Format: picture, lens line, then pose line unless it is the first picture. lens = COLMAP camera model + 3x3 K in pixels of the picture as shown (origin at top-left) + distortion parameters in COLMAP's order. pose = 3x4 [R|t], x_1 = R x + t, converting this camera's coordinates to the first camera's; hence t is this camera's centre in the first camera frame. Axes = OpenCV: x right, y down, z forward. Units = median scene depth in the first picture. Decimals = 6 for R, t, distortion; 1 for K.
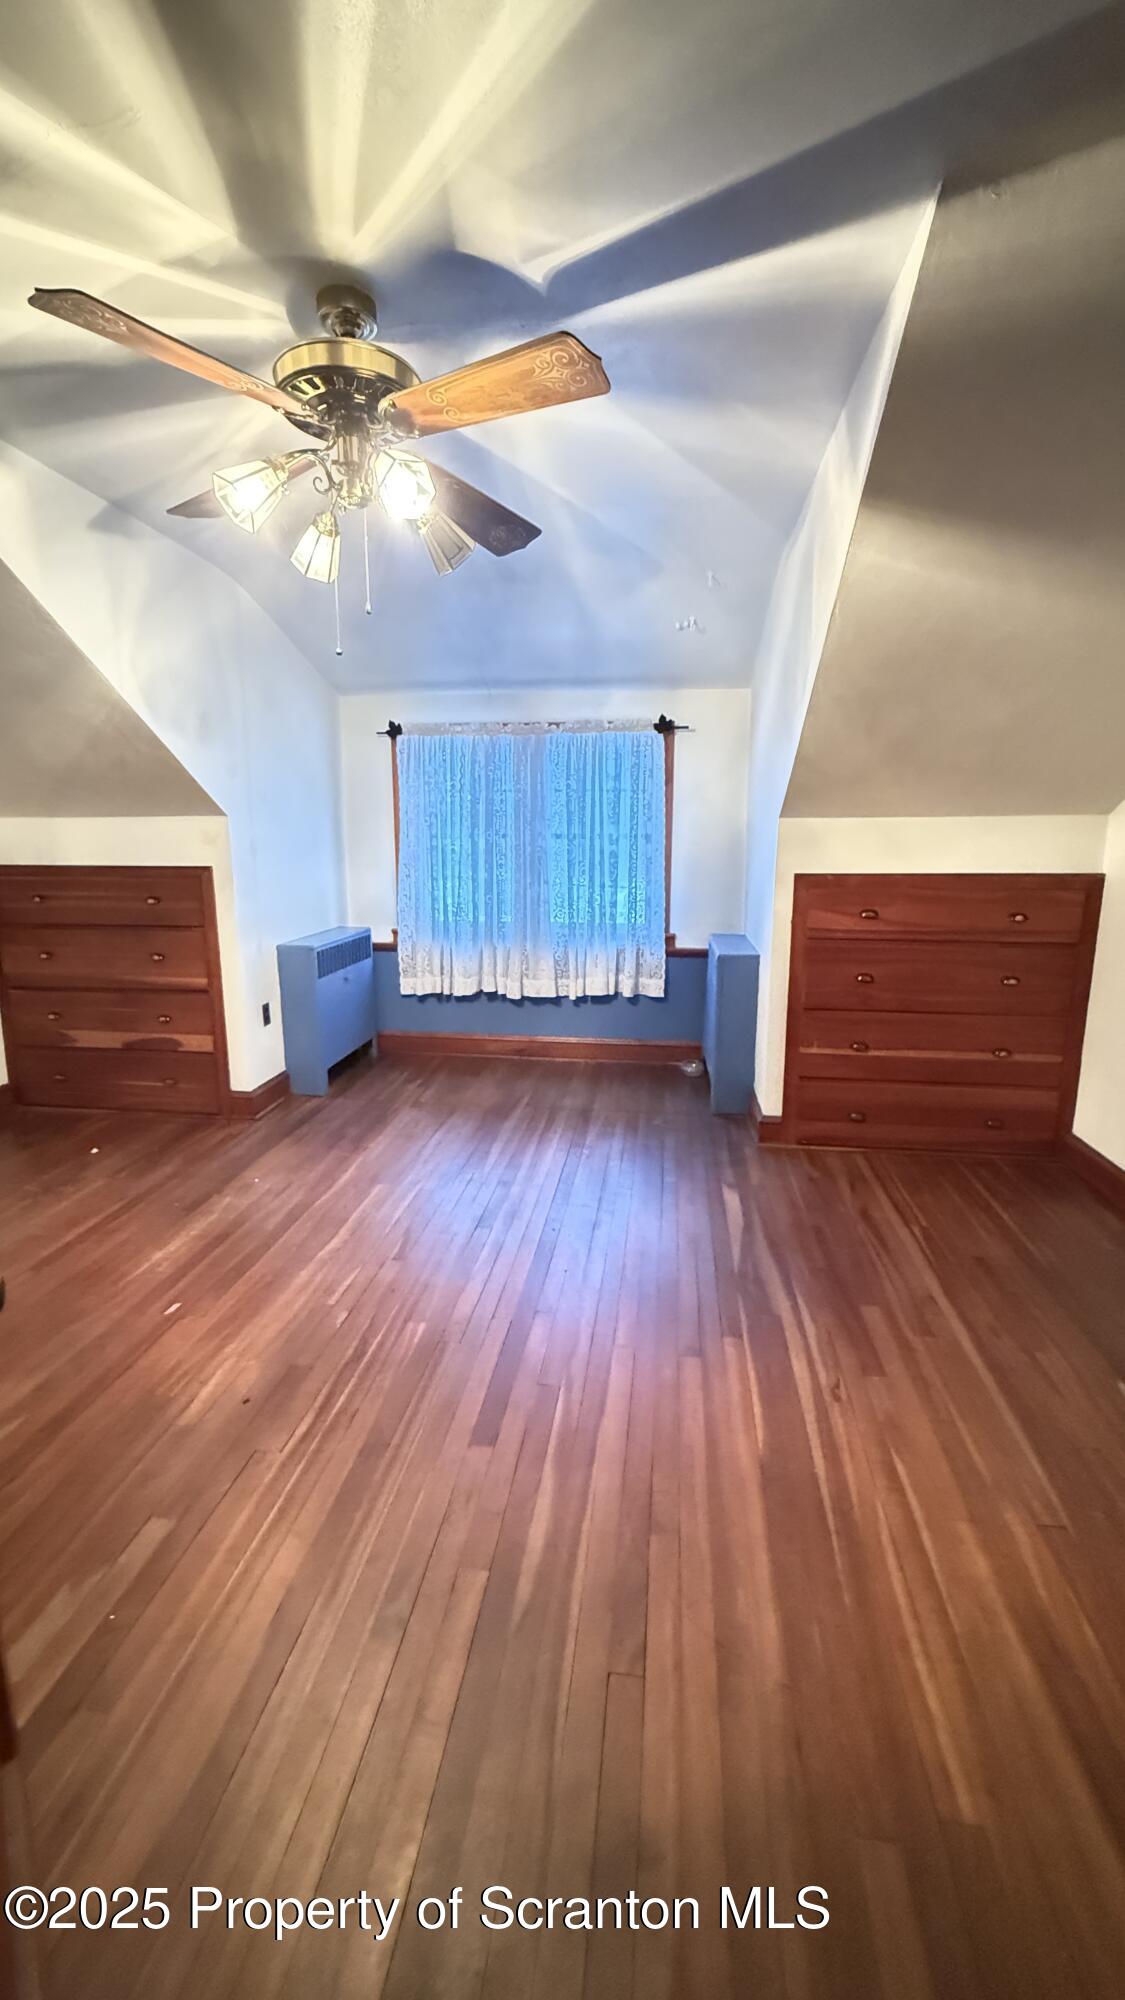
lens RADIAL K [[796.3, 0, 562.5], [0, 796.3, 1000.0], [0, 0, 1]] dist [-0.000304, -0.000158]
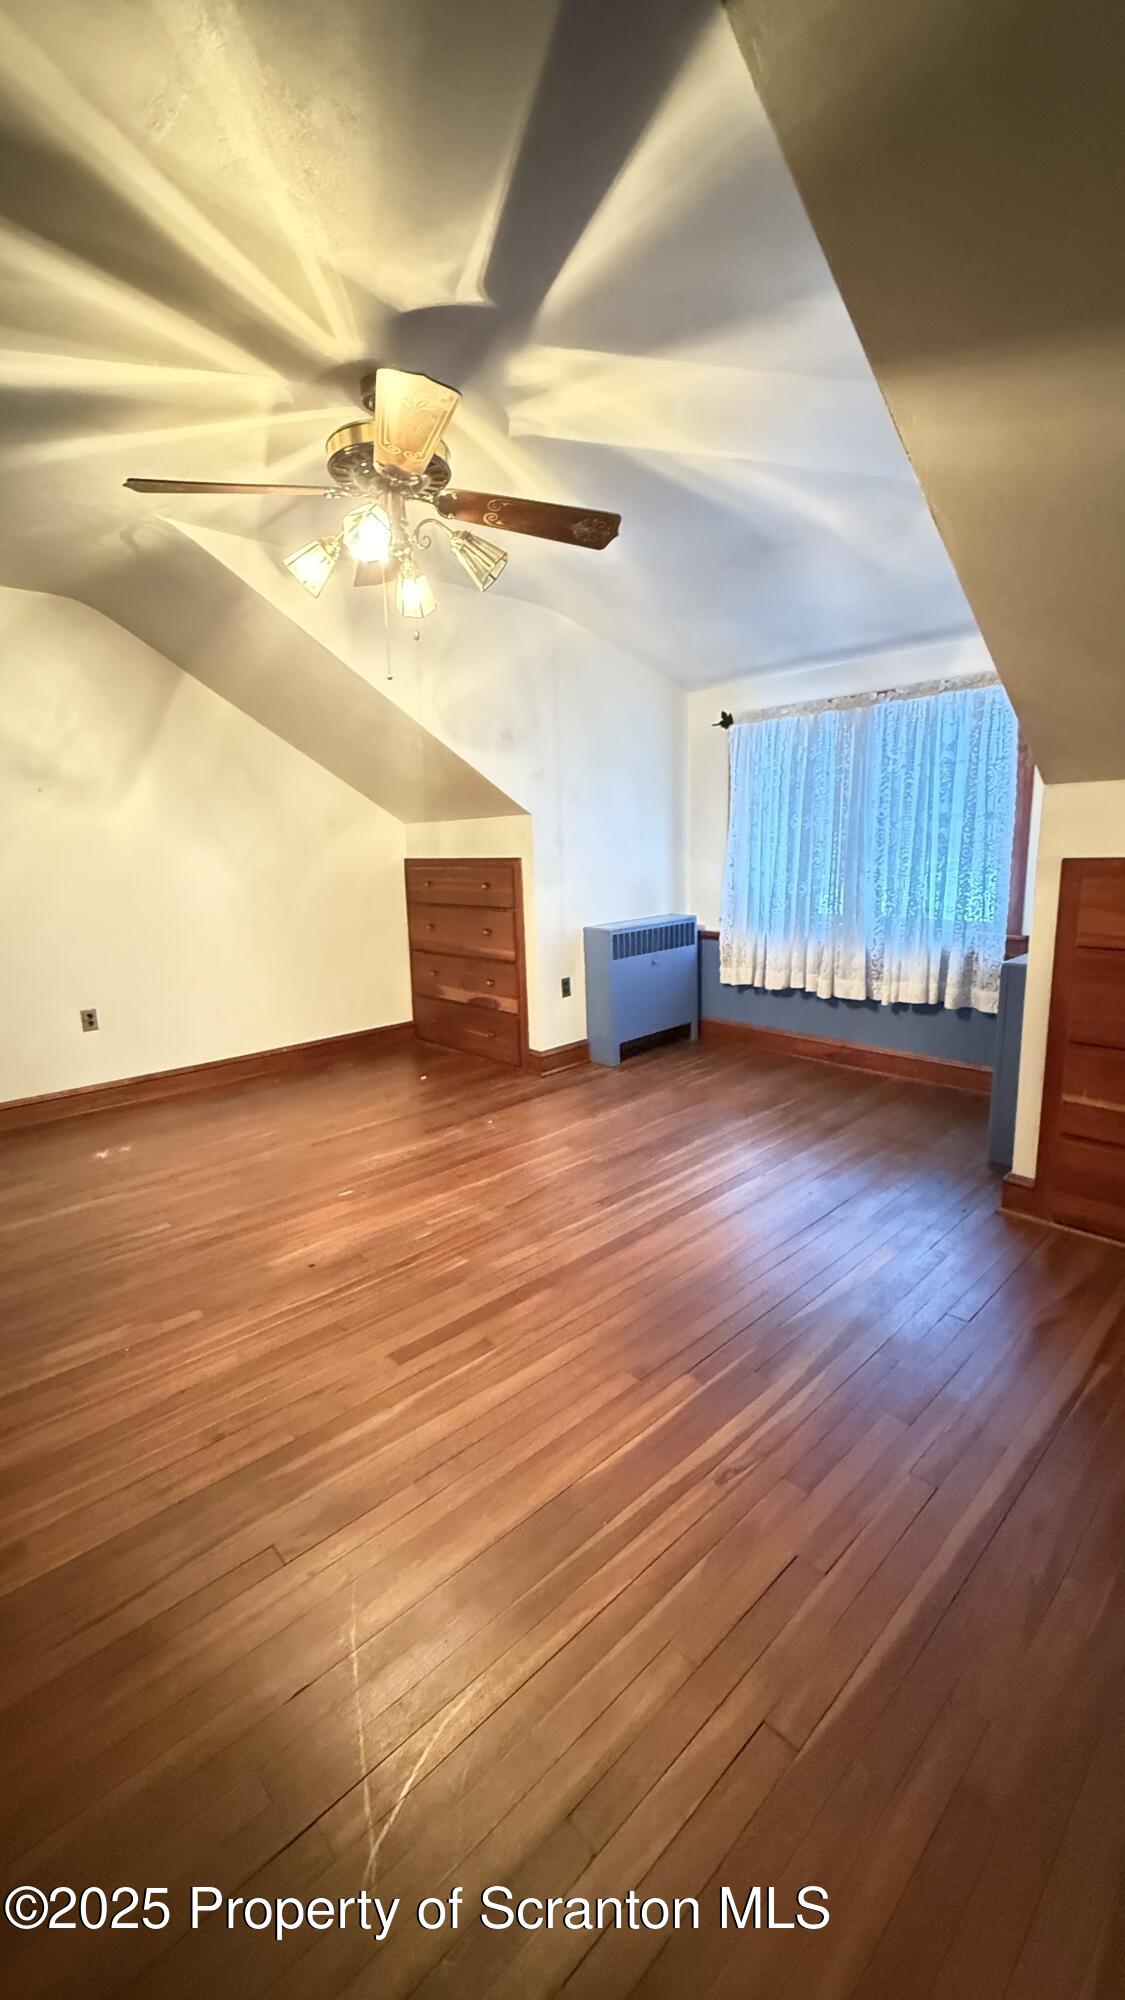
lens RADIAL K [[796.3, 0, 562.5], [0, 796.3, 1000.0], [0, 0, 1]] dist [-0.000304, -0.000158]
pose [[0.773062, 0.100638, -0.626297, 0.335260], [-0.094424, 0.994591, 0.043267, -0.012669], [0.627264, 0.025690, 0.778383, 0.109562]]
